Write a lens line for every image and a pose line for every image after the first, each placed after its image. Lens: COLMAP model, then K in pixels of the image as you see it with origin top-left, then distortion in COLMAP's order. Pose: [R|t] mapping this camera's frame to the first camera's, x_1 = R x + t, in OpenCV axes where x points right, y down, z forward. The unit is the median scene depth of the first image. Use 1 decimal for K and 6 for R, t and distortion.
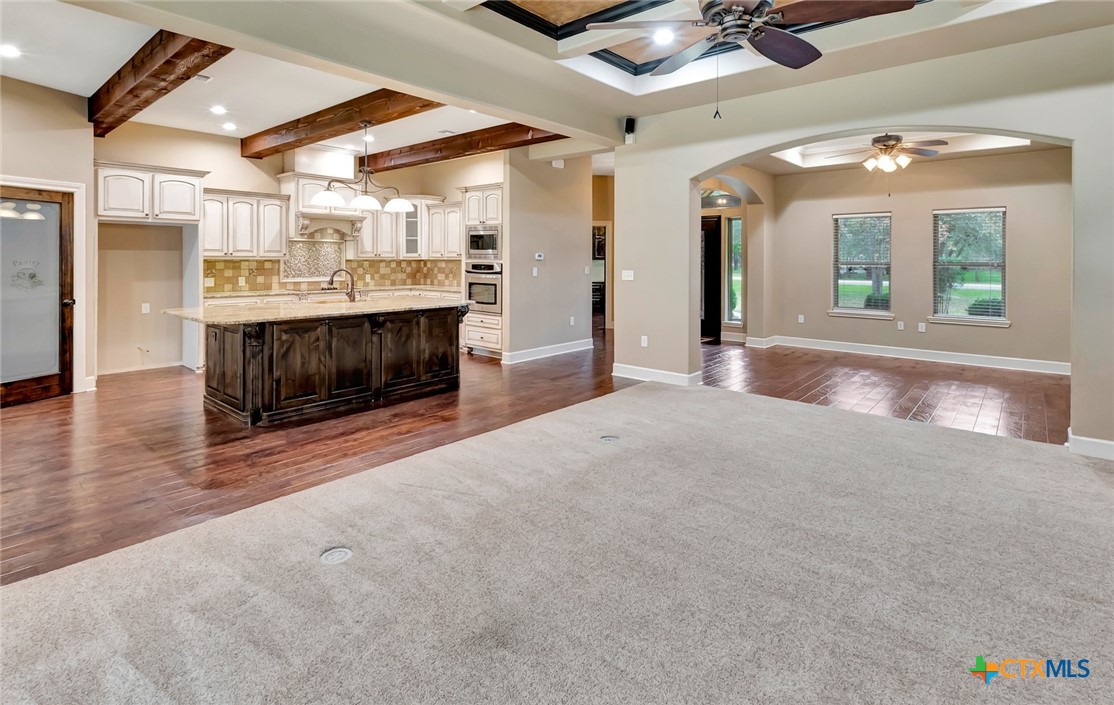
lens RADIAL K [[535.5, 0, 556.1], [0, 535.5, 369.6], [0, 0, 1]] dist [-0.001840, -0.000712]
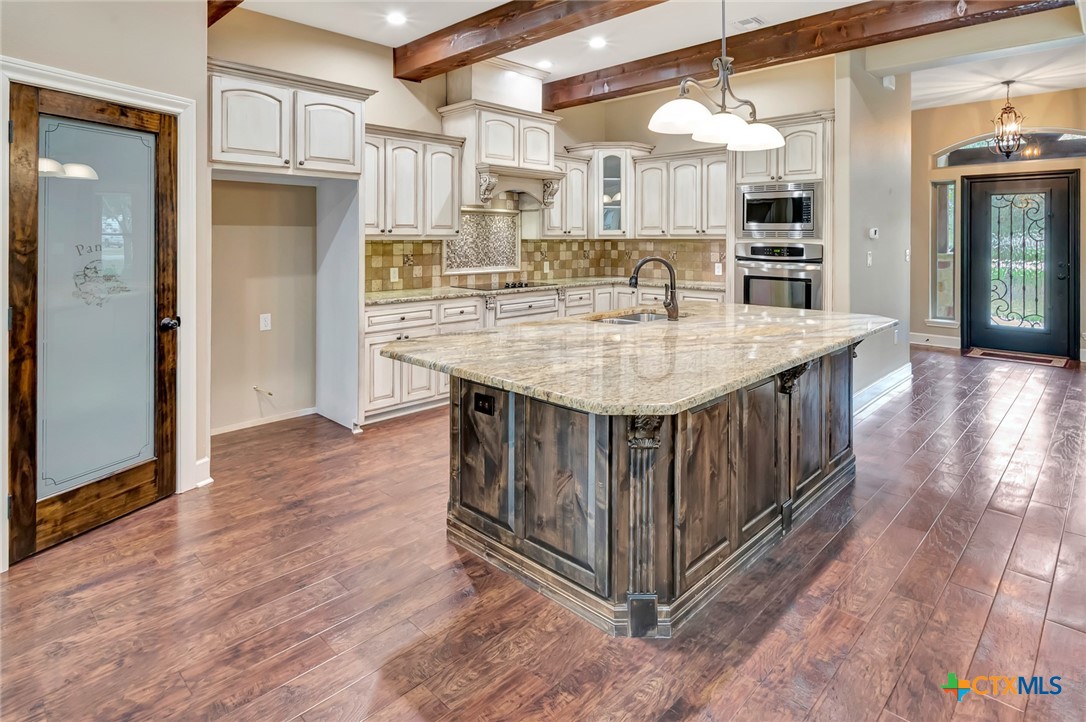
lens RADIAL K [[578.2, 0, 543.0], [0, 578.2, 361.0], [0, 0, 1]] dist [-0.000935, 0.000522]
pose [[0.998278, 0.008320, -0.058074, -0.370004], [-0.007946, 0.999946, 0.006665, -0.068725], [0.058127, -0.006193, 0.998290, 0.327103]]
